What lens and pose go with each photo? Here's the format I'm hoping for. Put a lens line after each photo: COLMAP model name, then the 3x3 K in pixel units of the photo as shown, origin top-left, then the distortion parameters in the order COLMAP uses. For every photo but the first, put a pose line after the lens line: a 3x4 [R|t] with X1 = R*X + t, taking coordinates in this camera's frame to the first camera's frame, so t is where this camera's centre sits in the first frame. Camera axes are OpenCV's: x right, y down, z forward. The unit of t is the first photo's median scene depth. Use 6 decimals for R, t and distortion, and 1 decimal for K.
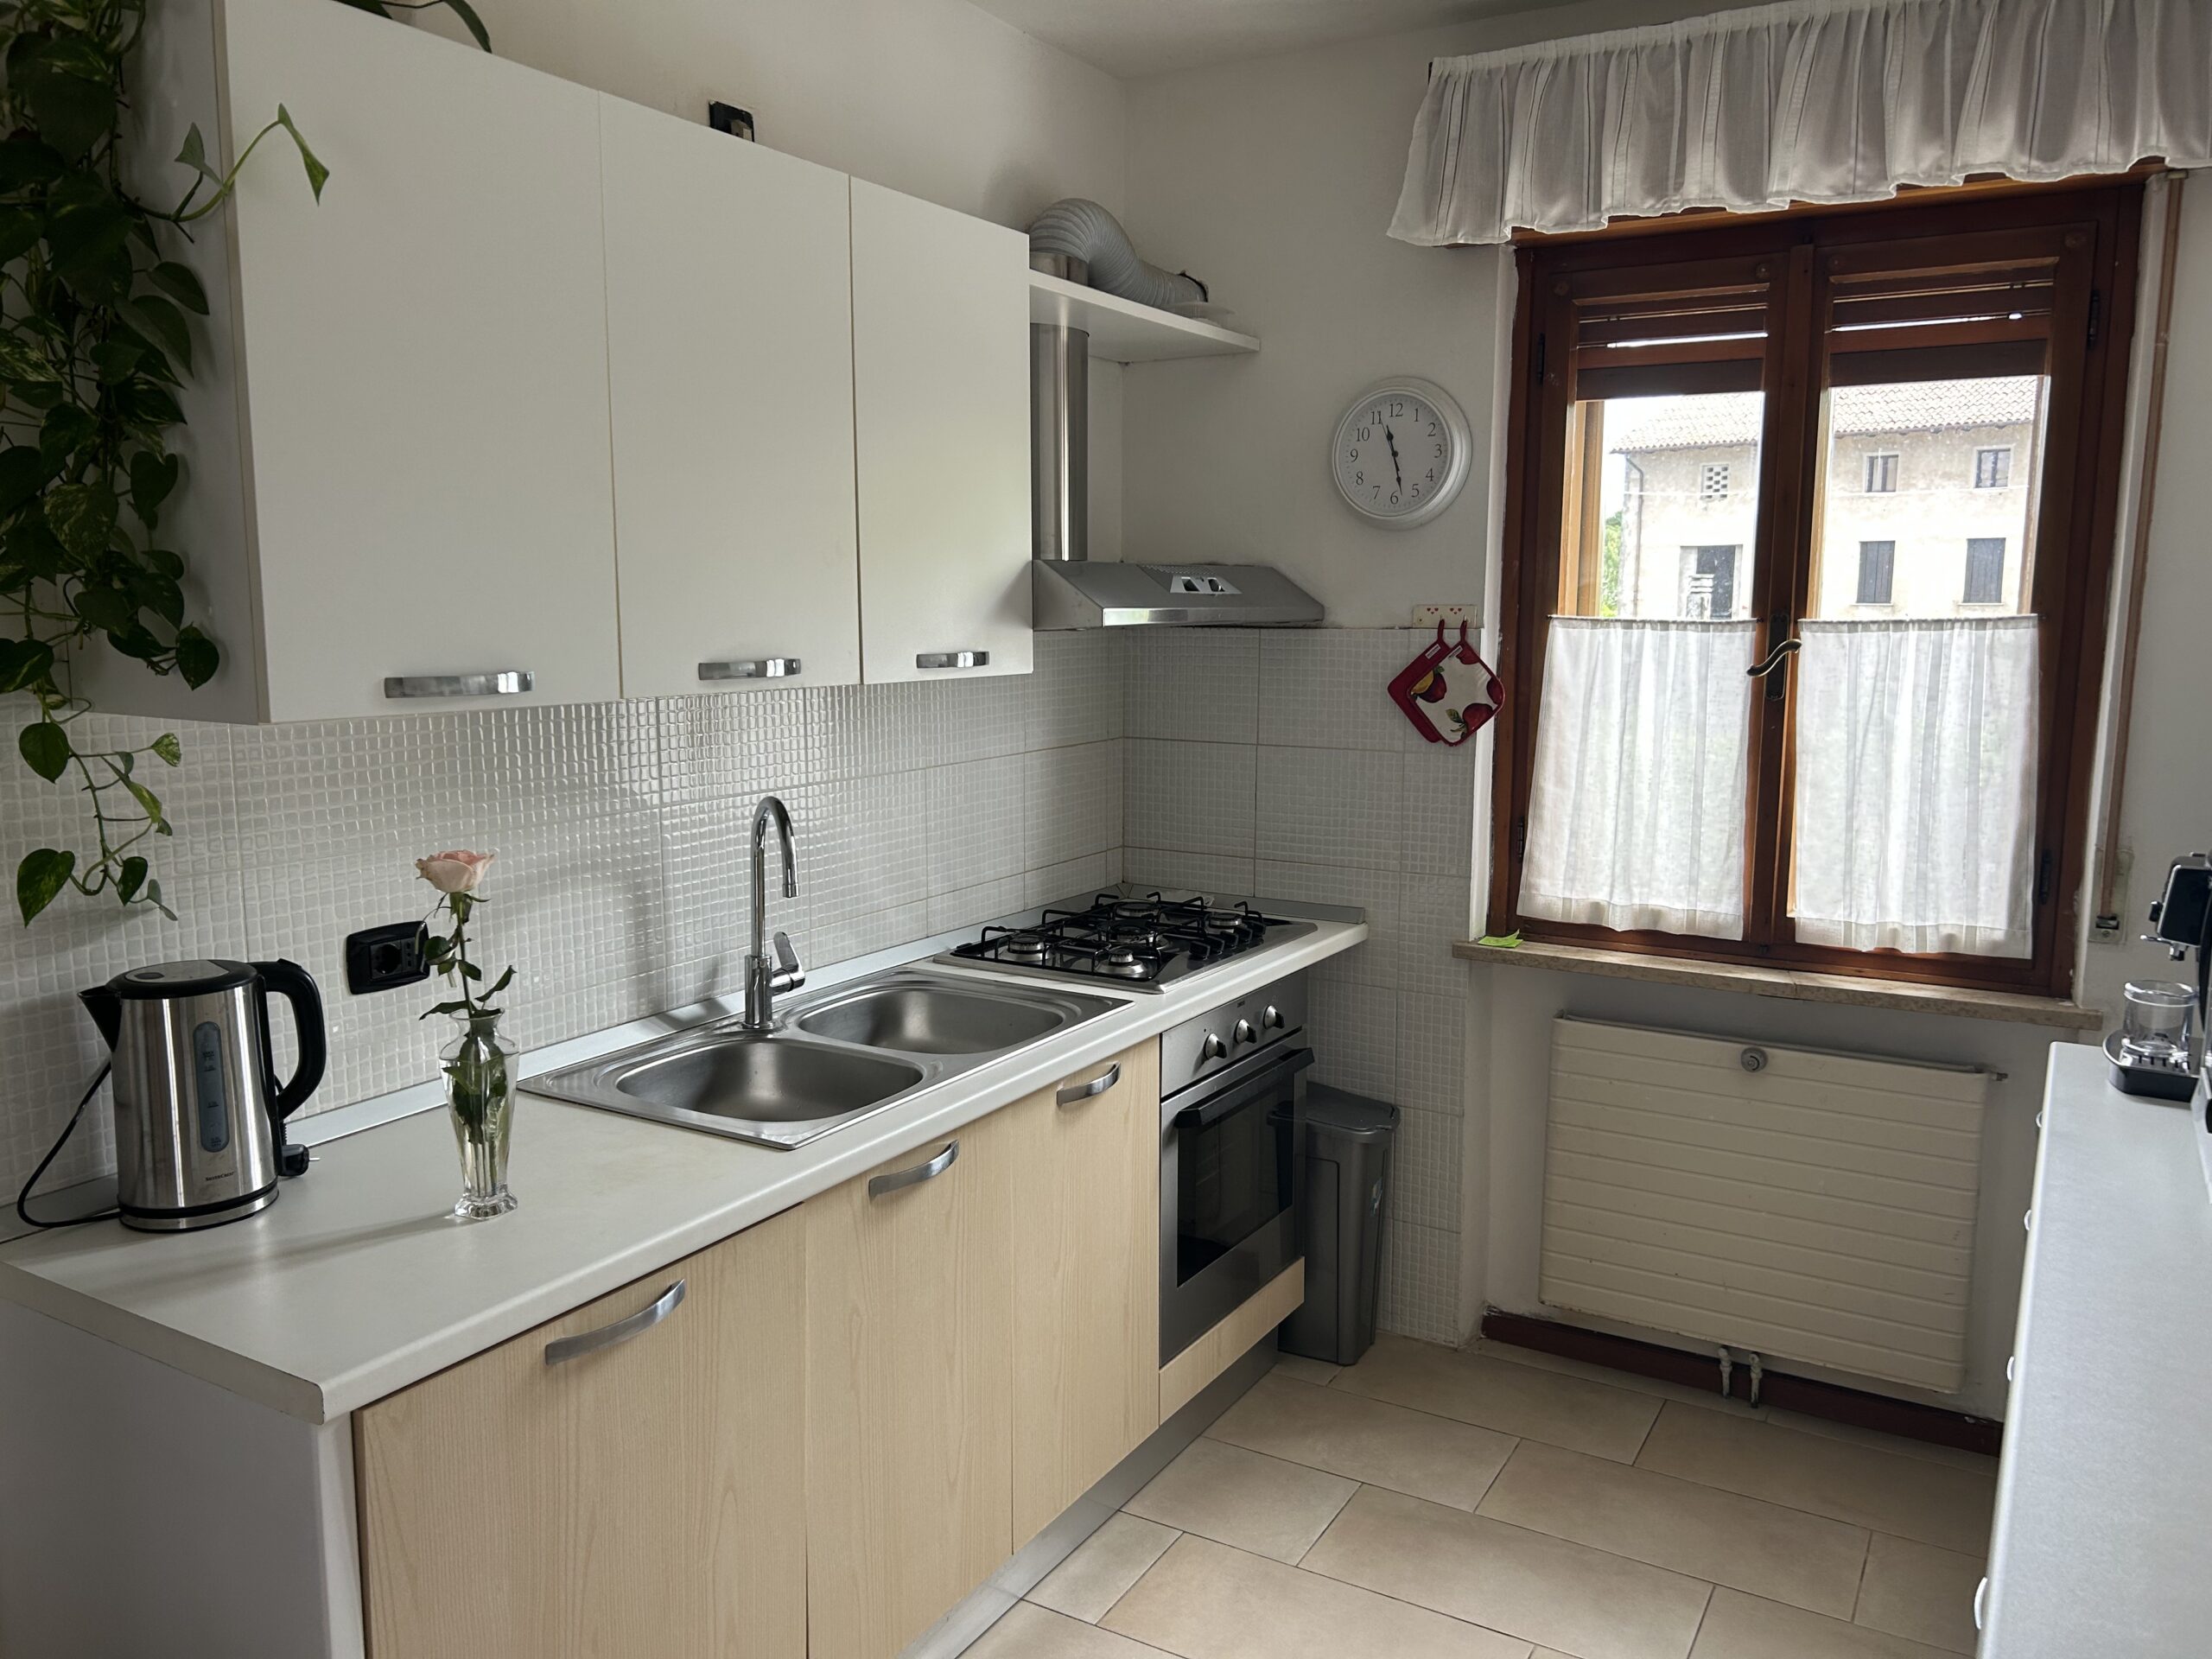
lens RADIAL K [[1676.4, 0, 1100.6], [0, 1676.4, 818.0], [0, 0, 1]] dist [0.046721, -0.043838]
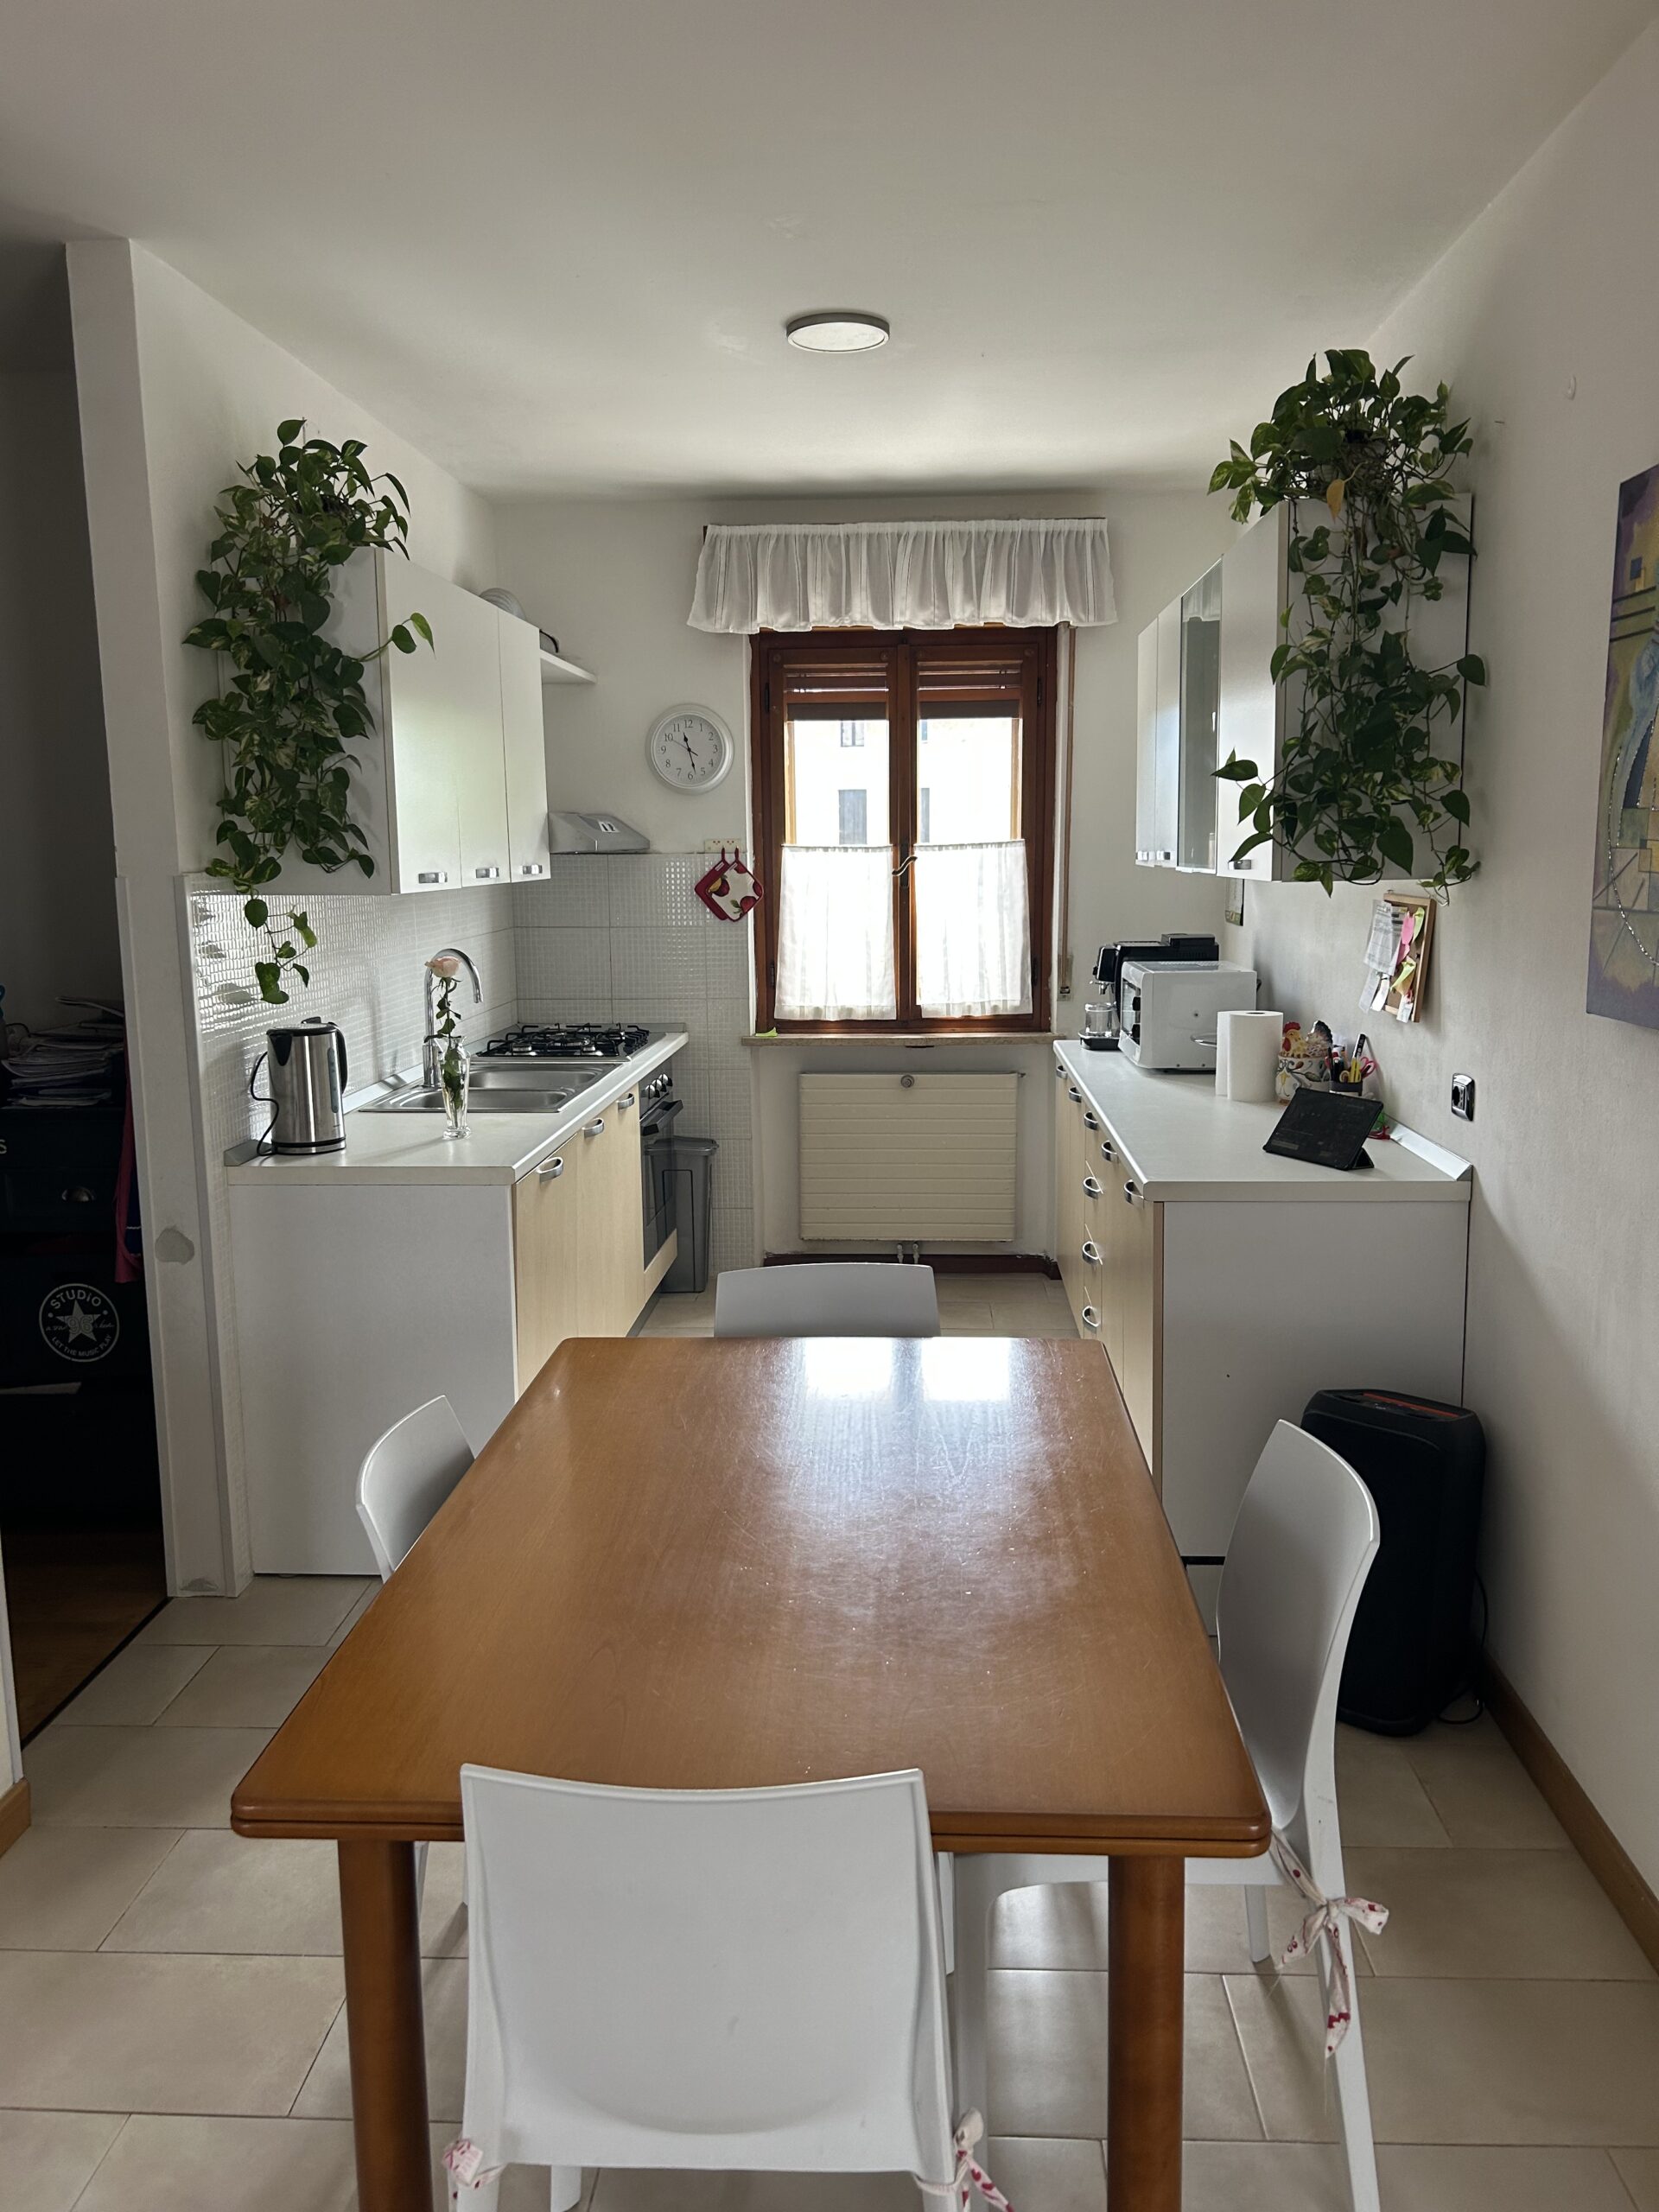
lens RADIAL K [[1676.4, 0, 829.5], [0, 1676.4, 1106.0], [0, 0, 1]] dist [0.046721, -0.043838]
pose [[0.889020, -0.084630, 0.449978, -0.533406], [0.074122, 0.996408, 0.040958, 0.088805], [-0.451828, -0.003059, 0.892100, -0.622822]]
